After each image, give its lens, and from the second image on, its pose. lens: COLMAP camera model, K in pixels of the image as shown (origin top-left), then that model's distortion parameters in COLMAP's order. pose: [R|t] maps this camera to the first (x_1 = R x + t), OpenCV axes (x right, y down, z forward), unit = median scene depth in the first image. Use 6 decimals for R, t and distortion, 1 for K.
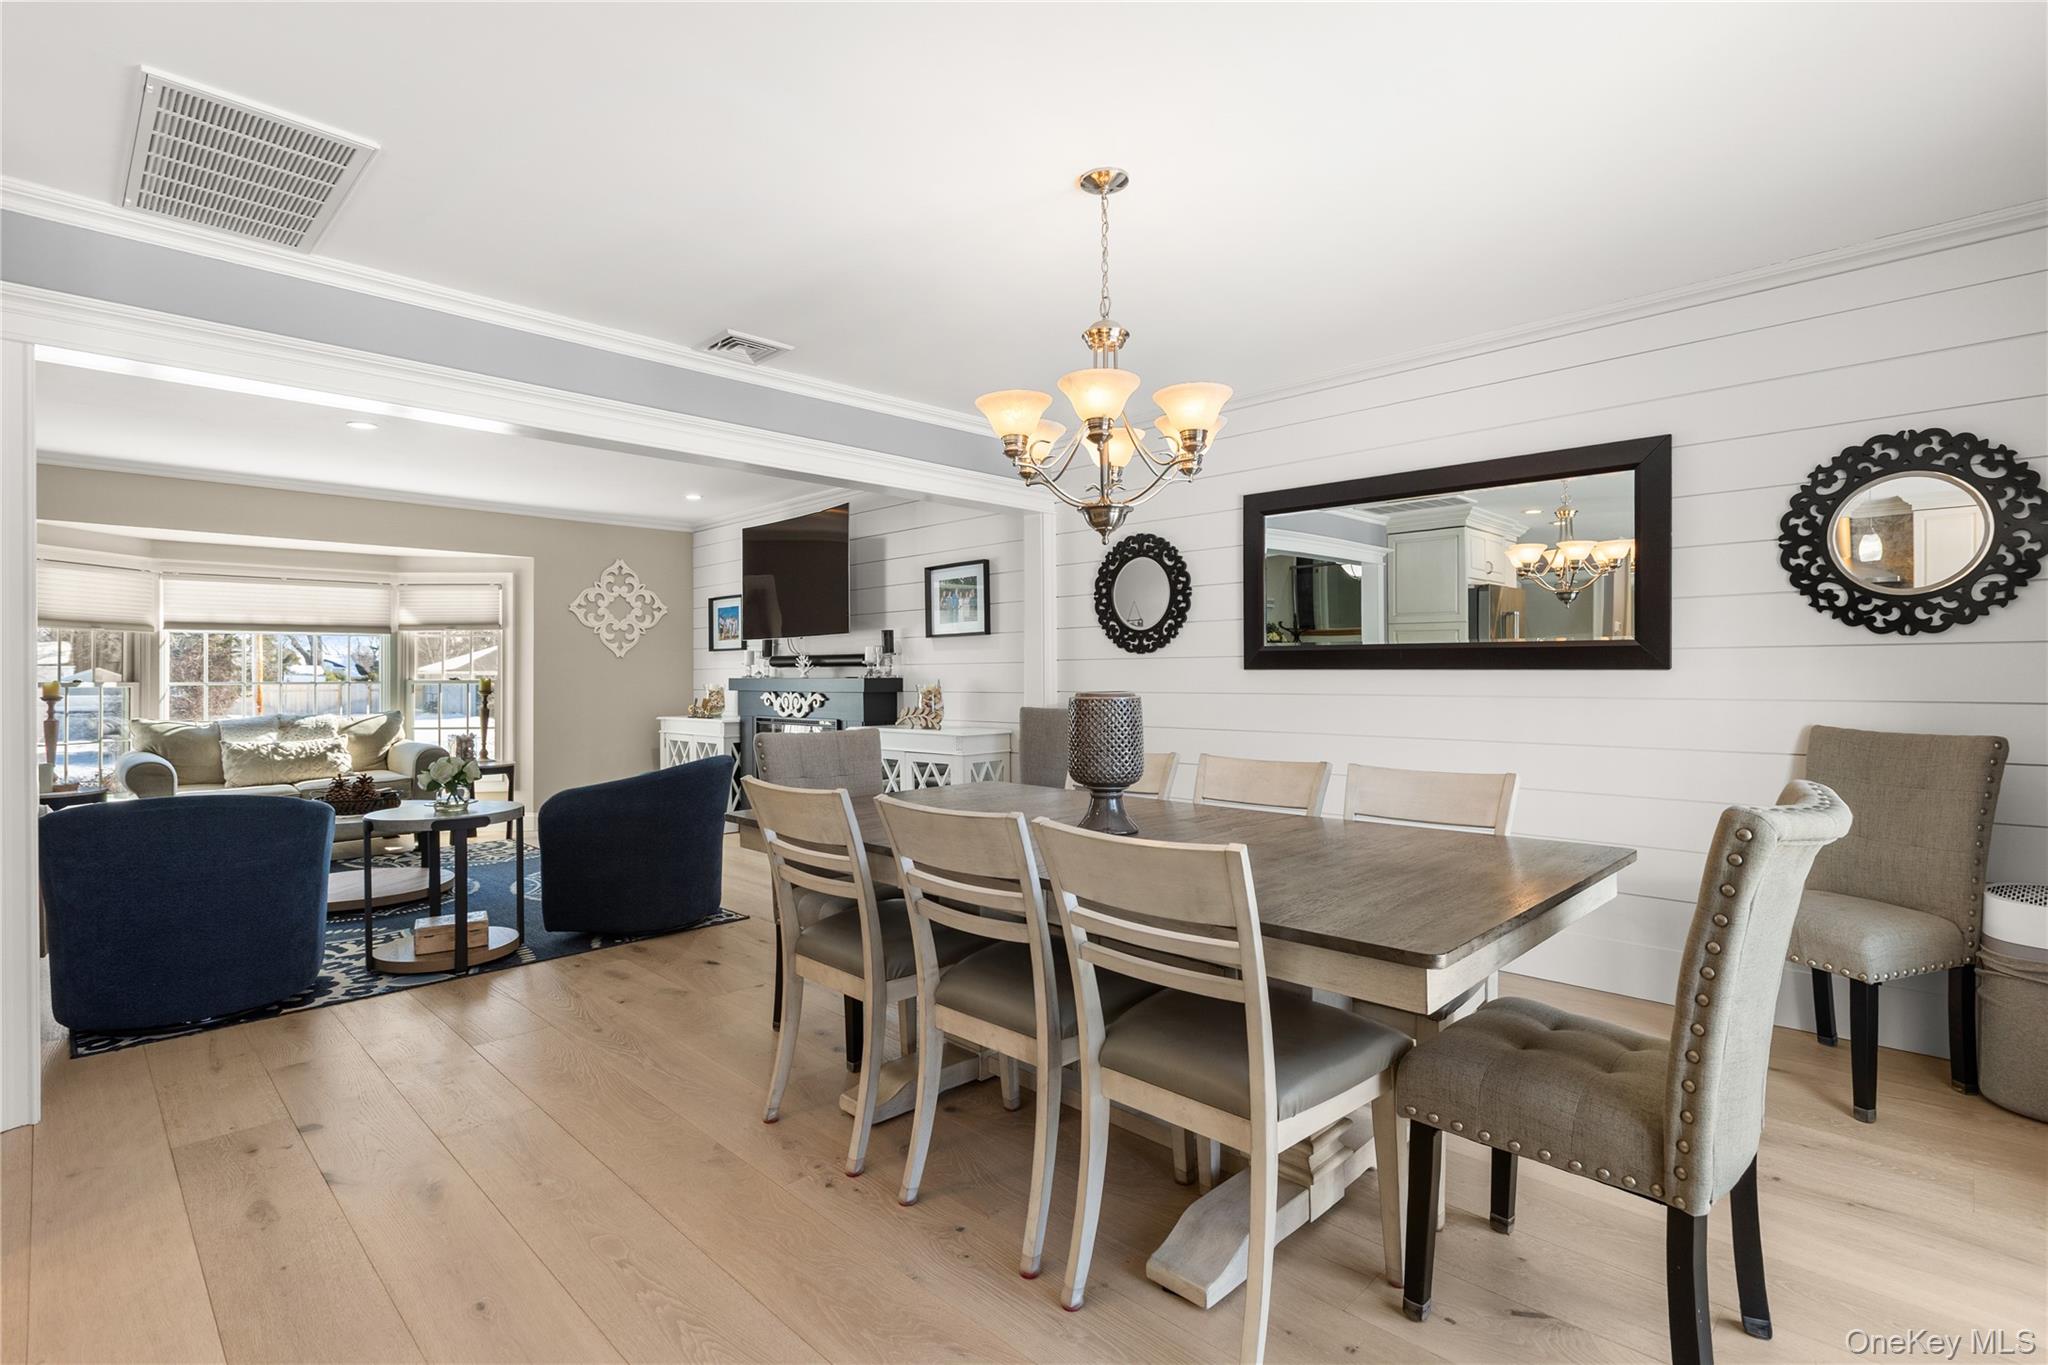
lens RADIAL K [[974.4, 0, 1023.1], [0, 974.4, 676.7], [0, 0, 1]] dist [-0.015055, 0.000187]
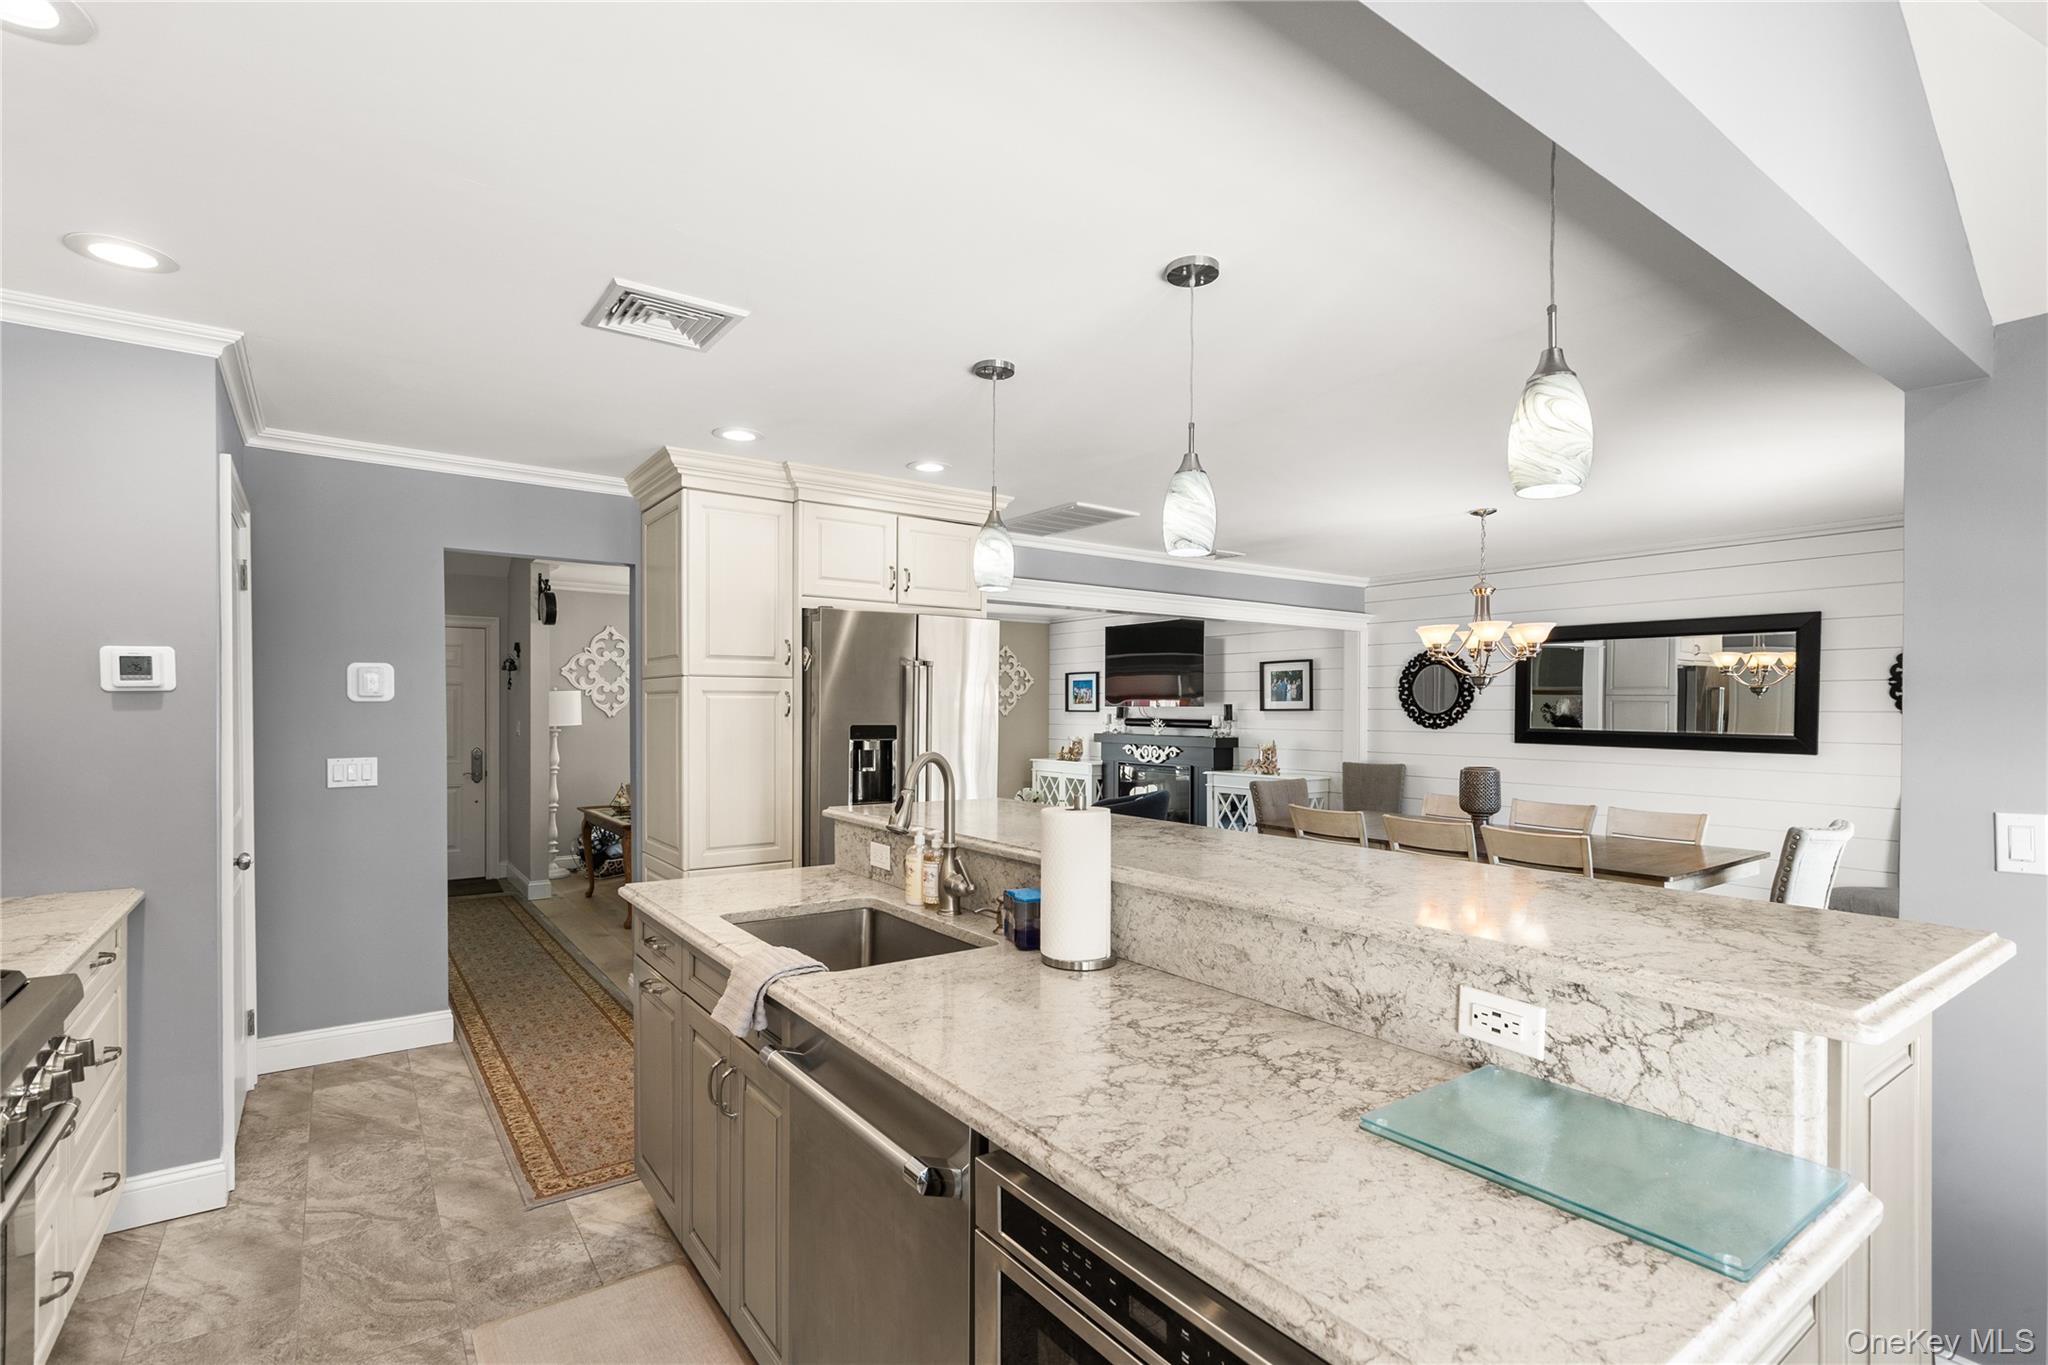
lens RADIAL K [[949.8, 0, 1013.6], [0, 949.8, 716.0], [0, 0, 1]] dist [0.002886, -0.000066]
pose [[0.984517, 0.011900, -0.174883, -0.212411], [-0.010810, 0.999916, 0.007184, -0.038429], [0.174954, -0.005183, 0.984563, -0.448192]]
